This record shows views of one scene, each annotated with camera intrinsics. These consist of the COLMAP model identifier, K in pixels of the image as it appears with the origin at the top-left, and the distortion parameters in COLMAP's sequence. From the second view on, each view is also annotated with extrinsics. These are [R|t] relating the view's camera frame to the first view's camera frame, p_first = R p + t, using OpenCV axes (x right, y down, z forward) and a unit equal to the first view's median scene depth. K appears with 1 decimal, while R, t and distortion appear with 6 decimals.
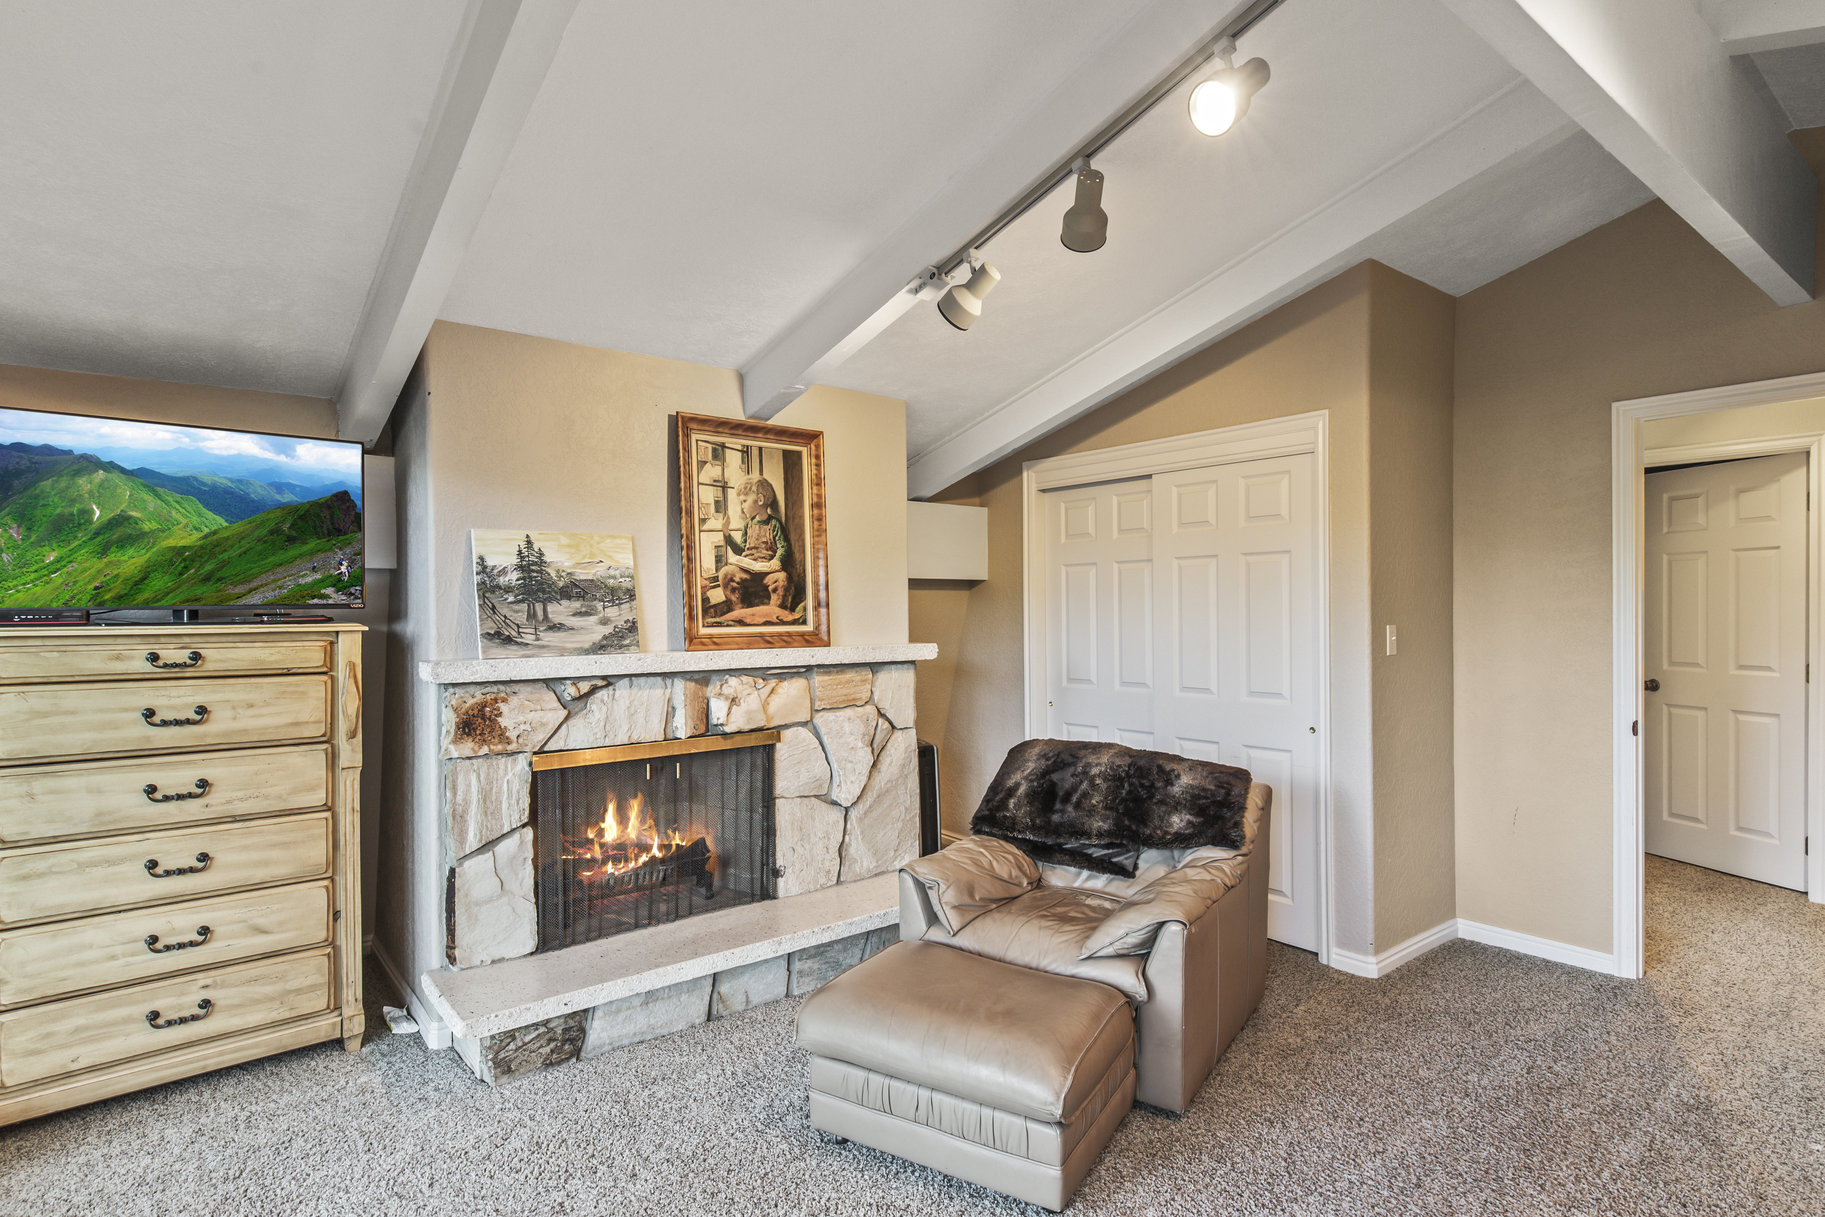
lens RADIAL K [[944.7, 0, 912.5], [0, 944.7, 608.5], [0, 0, 1]] dist [0.003771, -0.001347]
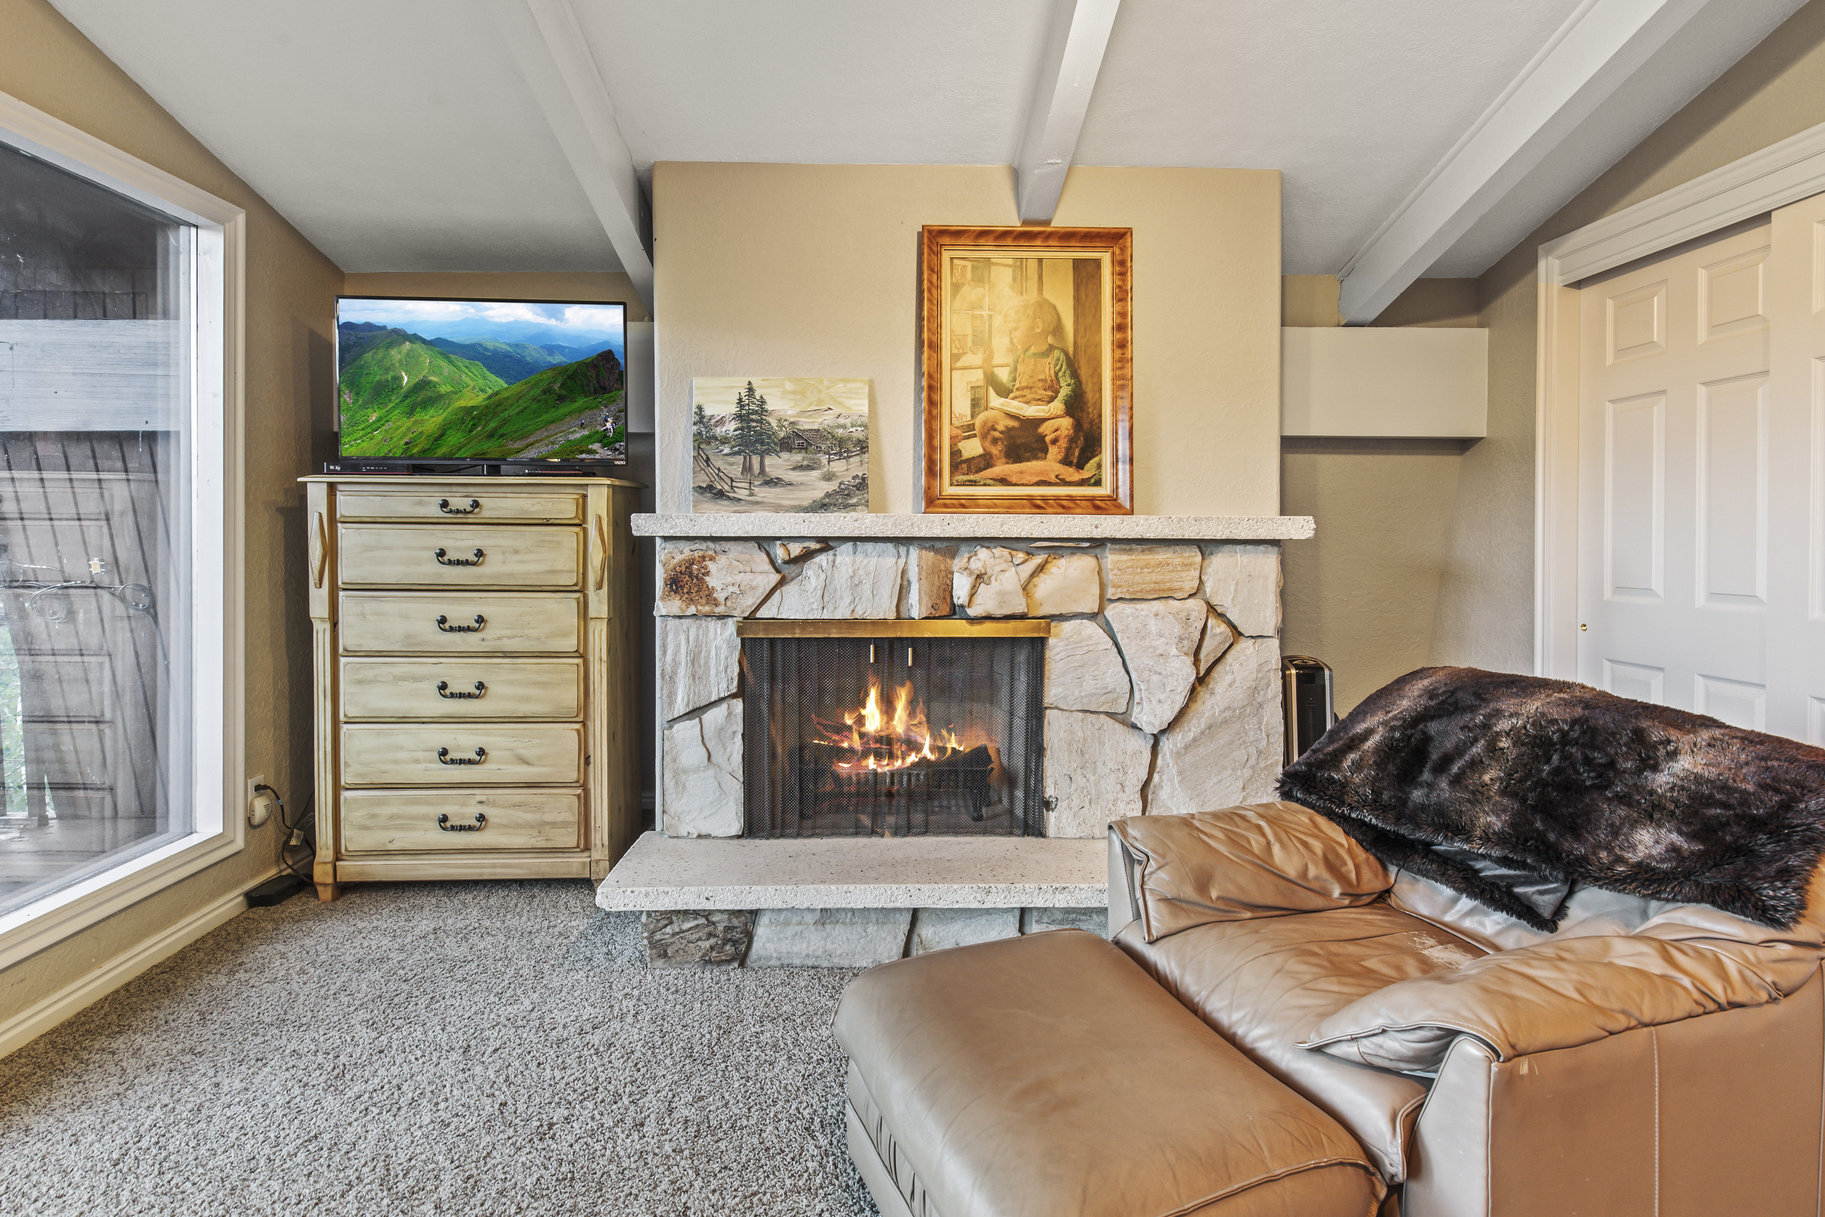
lens RADIAL K [[947.3, 0, 912.3], [0, 947.3, 539.5], [0, 0, 1]] dist [0.006231, -0.001348]
pose [[0.789796, 0.013511, -0.613220, 0.274990], [-0.009095, 0.999905, 0.010317, 0.062515], [0.613302, -0.002571, 0.789845, 0.358872]]
